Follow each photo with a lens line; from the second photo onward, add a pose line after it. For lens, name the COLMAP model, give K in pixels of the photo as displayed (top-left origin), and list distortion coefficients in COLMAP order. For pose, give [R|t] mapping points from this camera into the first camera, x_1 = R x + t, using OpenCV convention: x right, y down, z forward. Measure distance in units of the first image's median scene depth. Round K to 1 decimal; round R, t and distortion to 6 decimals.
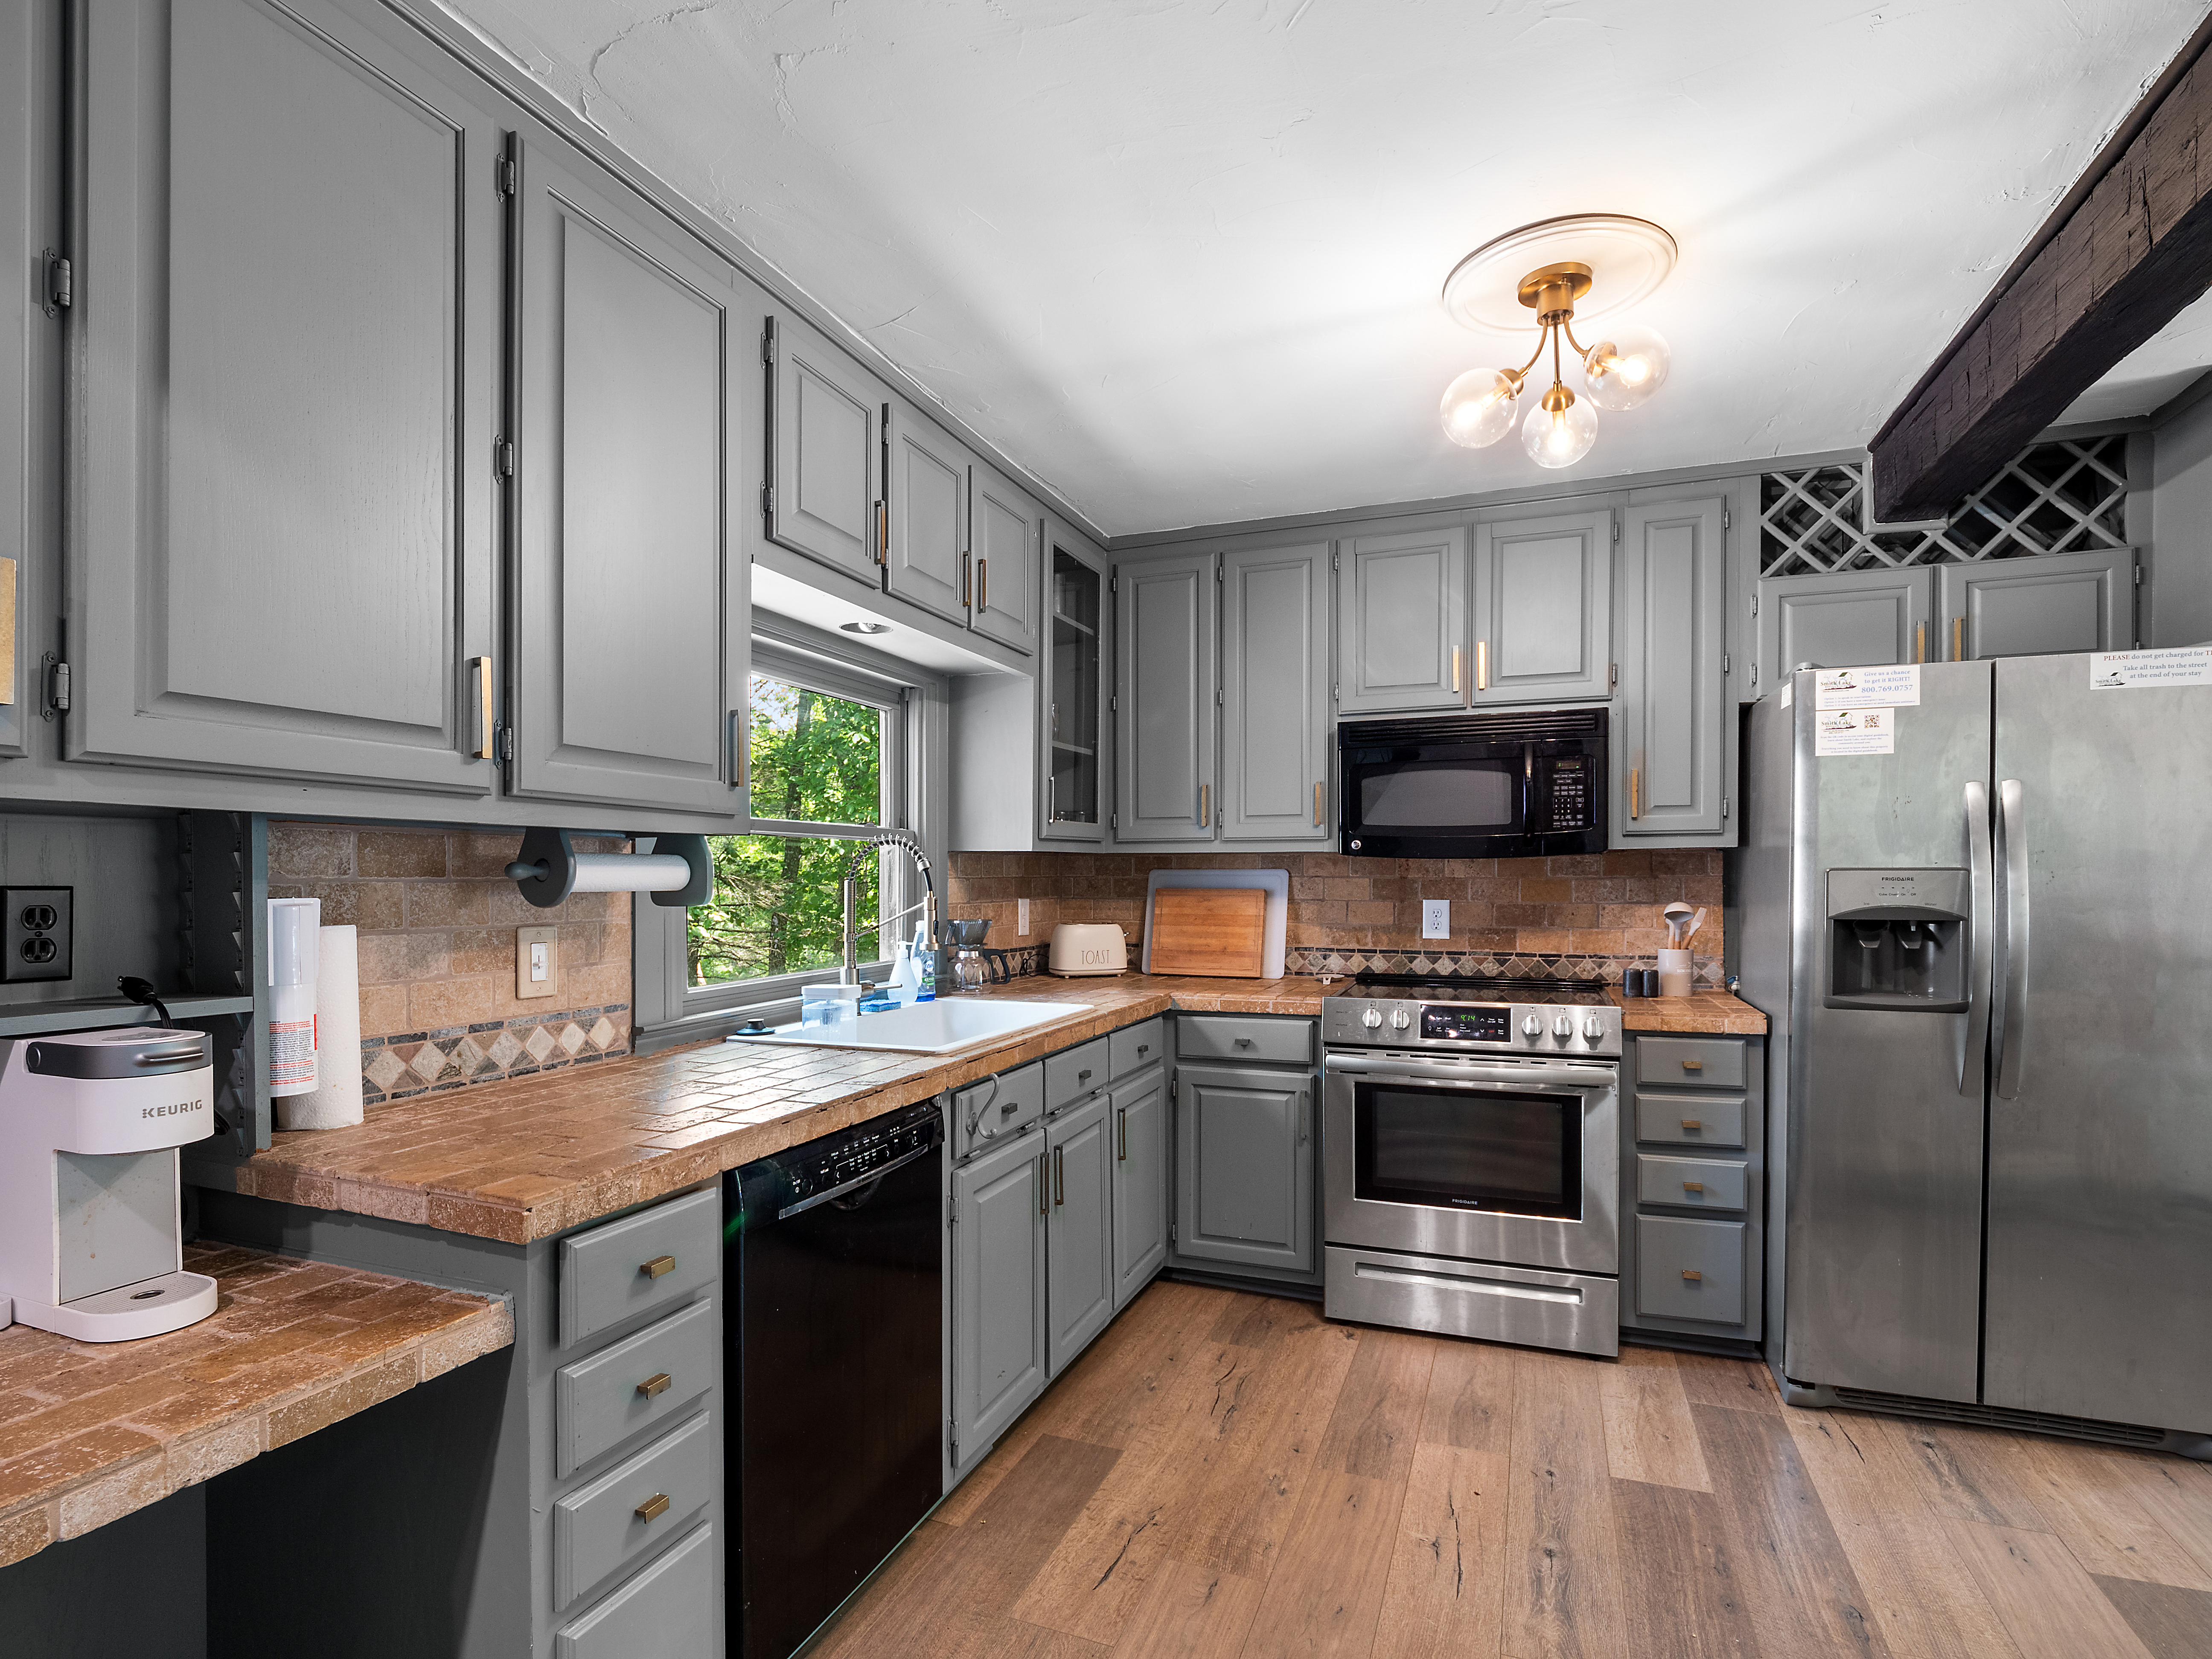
lens RADIAL K [[1082.1, 0, 1083.7], [0, 1082.1, 880.5], [0, 0, 1]] dist [-0.014434, -0.000928]
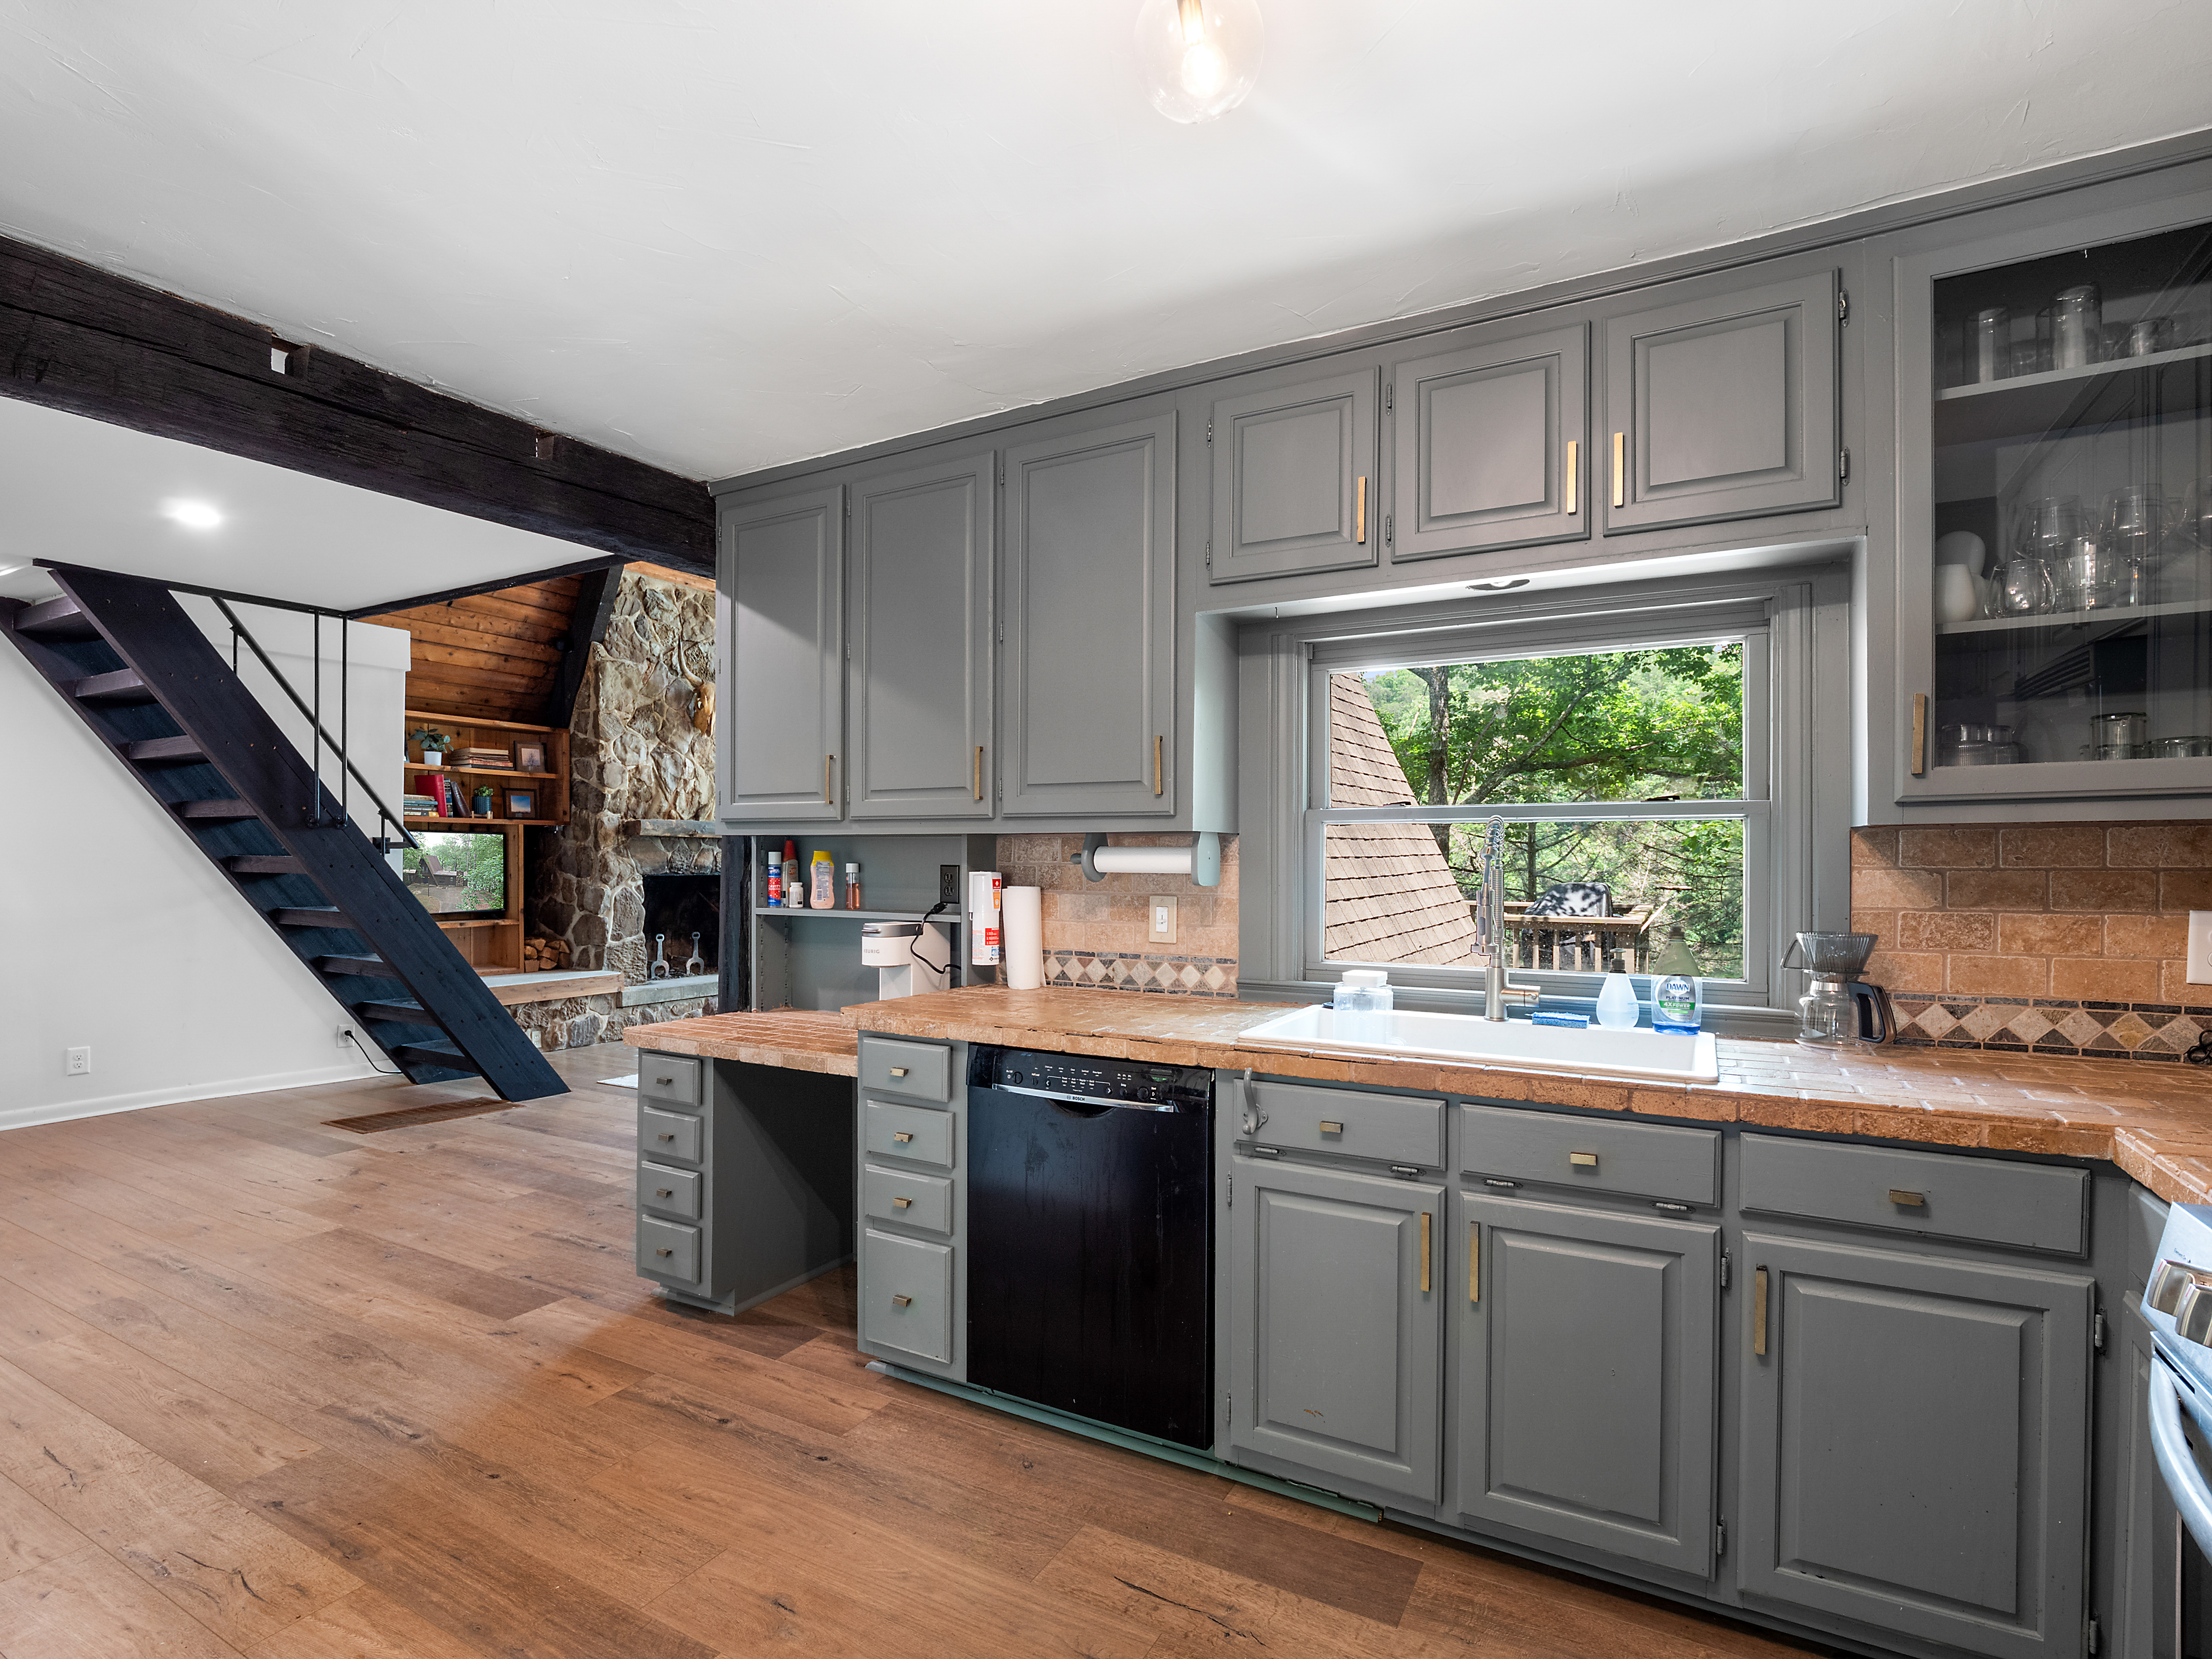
lens RADIAL K [[1082.1, 0, 1102.4], [0, 1082.1, 869.5], [0, 0, 1]] dist [-0.014434, -0.000928]
pose [[-0.119828, 0.011591, -0.992727, 0.966141], [-0.006229, 0.999903, 0.012427, -0.011603], [0.992775, 0.007673, -0.119745, 1.066976]]
